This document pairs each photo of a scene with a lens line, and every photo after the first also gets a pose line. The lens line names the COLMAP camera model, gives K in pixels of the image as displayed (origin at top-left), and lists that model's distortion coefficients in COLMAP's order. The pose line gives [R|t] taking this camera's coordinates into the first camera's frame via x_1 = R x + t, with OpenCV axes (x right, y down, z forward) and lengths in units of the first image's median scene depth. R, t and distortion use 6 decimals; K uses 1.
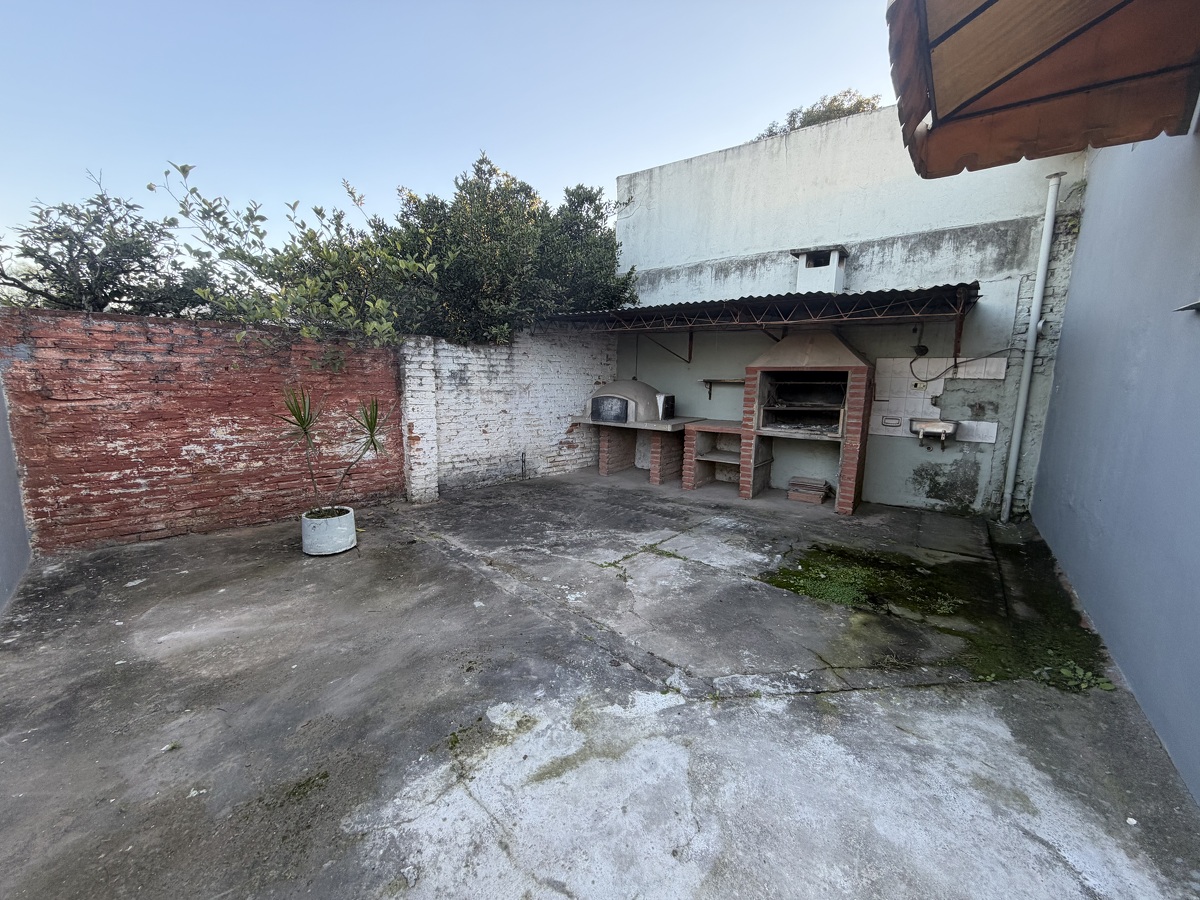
lens RADIAL K [[479.2, 0, 600.0], [0, 479.2, 450.4], [0, 0, 1]] dist [-0.000212, 0.000028]
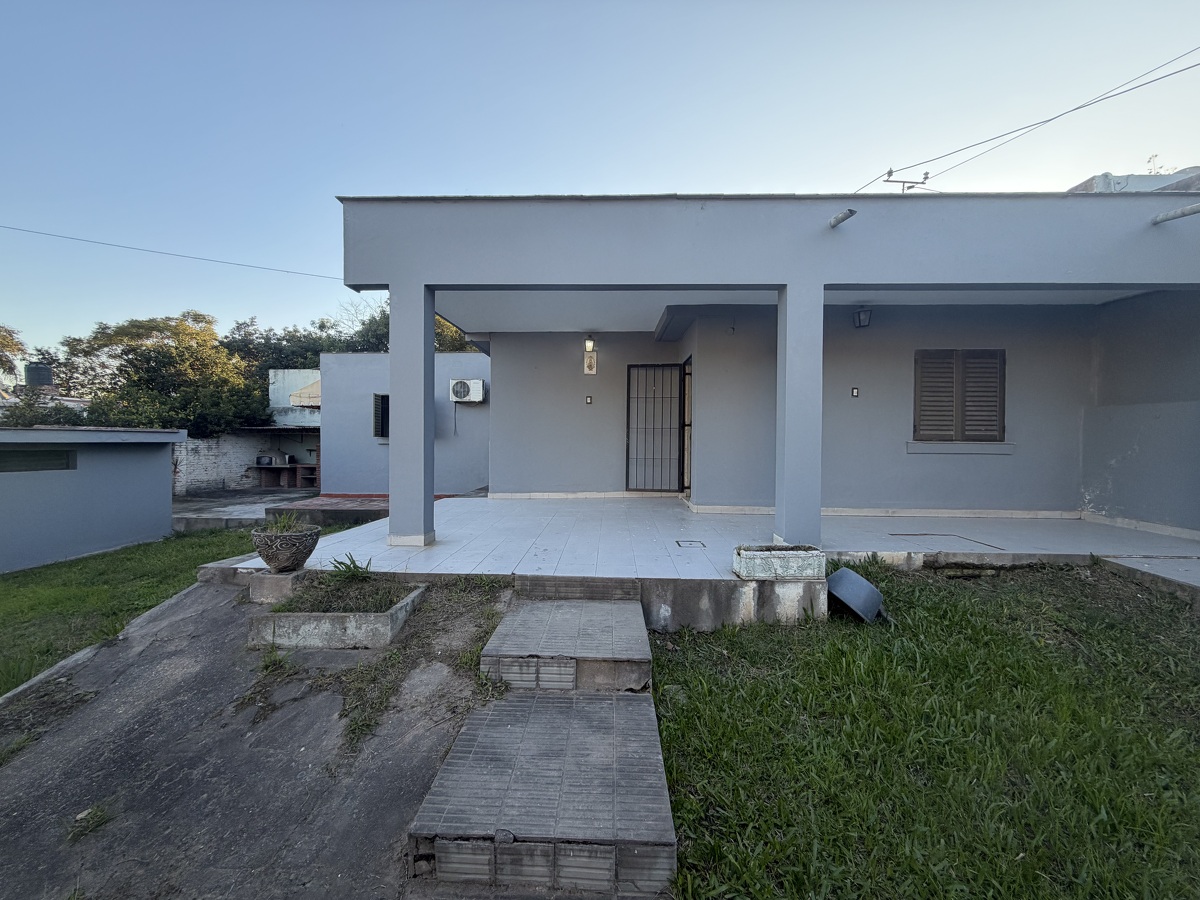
lens RADIAL K [[479.2, 0, 596.8], [0, 479.2, 448.1], [0, 0, 1]] dist [-0.000212, 0.000028]
pose [[0.849458, -0.016668, 0.527393, 0.186579], [0.089017, 0.989702, -0.112098, 0.309786], [-0.520093, 0.142170, 0.842194, -2.236342]]
